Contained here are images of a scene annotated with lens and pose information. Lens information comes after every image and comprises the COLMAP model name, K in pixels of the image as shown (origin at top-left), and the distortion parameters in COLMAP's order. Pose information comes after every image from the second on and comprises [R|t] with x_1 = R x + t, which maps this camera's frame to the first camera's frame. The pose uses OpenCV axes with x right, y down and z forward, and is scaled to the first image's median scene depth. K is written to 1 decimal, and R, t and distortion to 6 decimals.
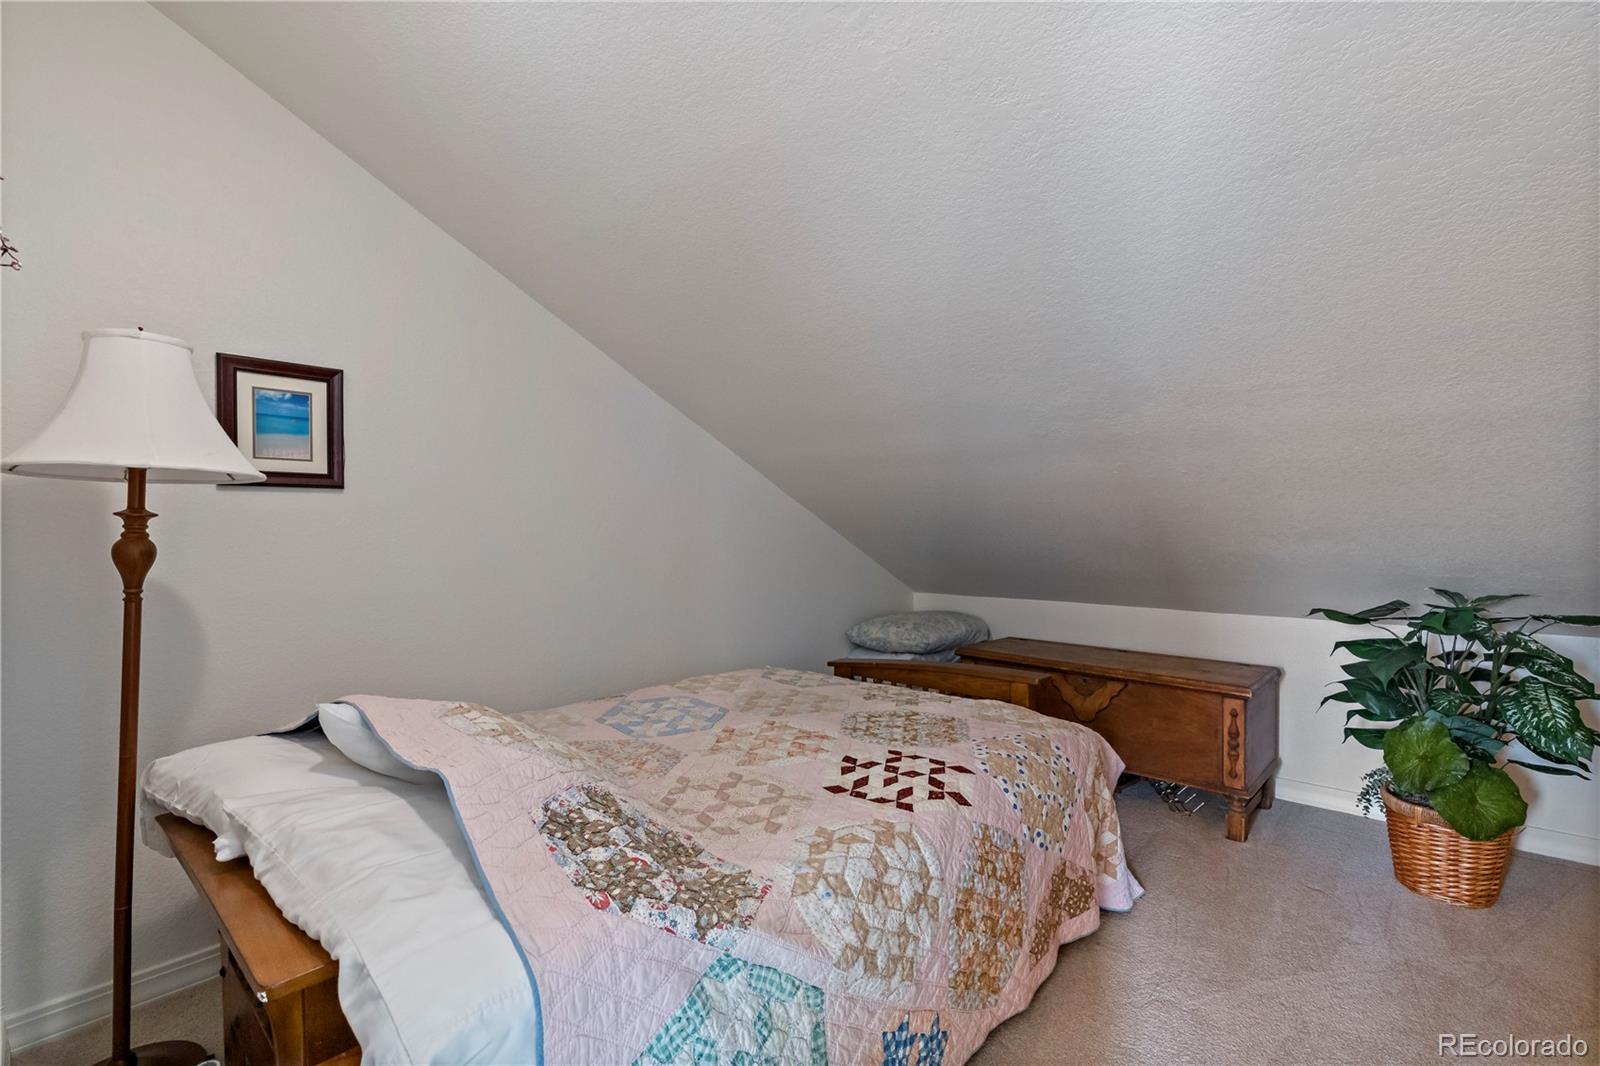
lens RADIAL K [[729.7, 0, 801.7], [0, 729.7, 535.8], [0, 0, 1]] dist [-0.008223, 0.000103]
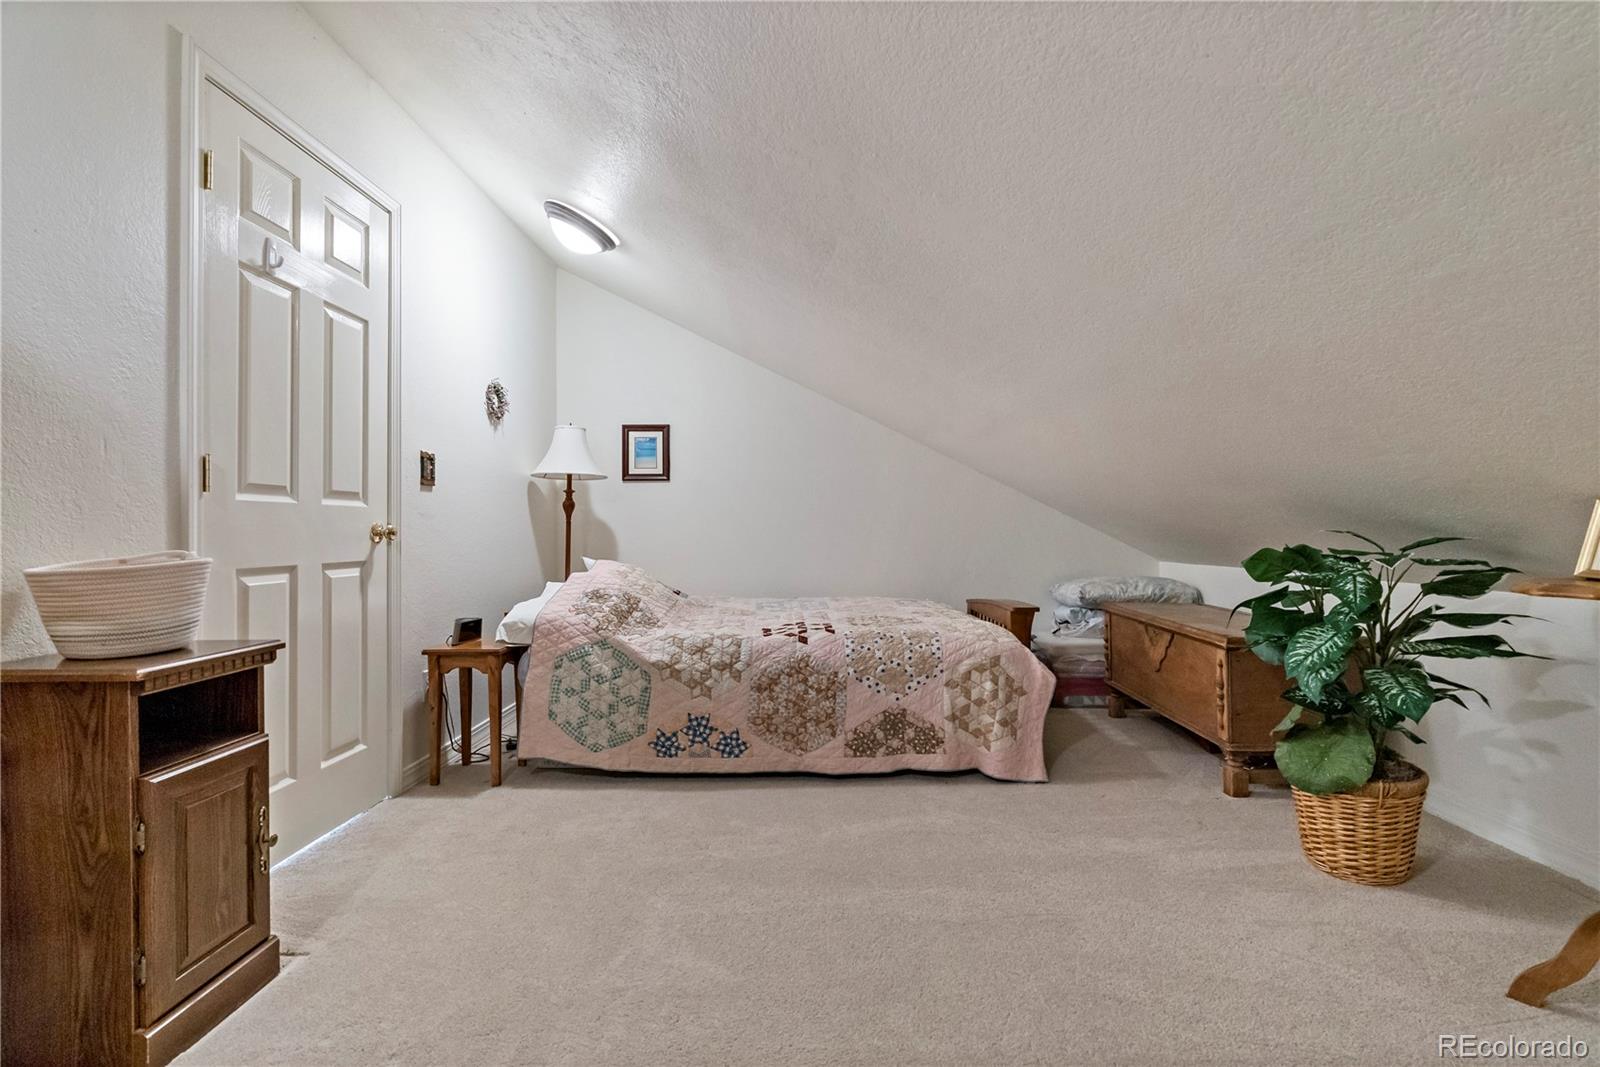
lens RADIAL K [[729.7, 0, 787.0], [0, 729.7, 528.7], [0, 0, 1]] dist [-0.008223, 0.000103]
pose [[0.658534, 0.000191, -0.752551, 1.670439], [-0.009069, 0.999929, -0.007682, 0.124062], [0.752497, 0.011883, 0.658489, -0.192139]]
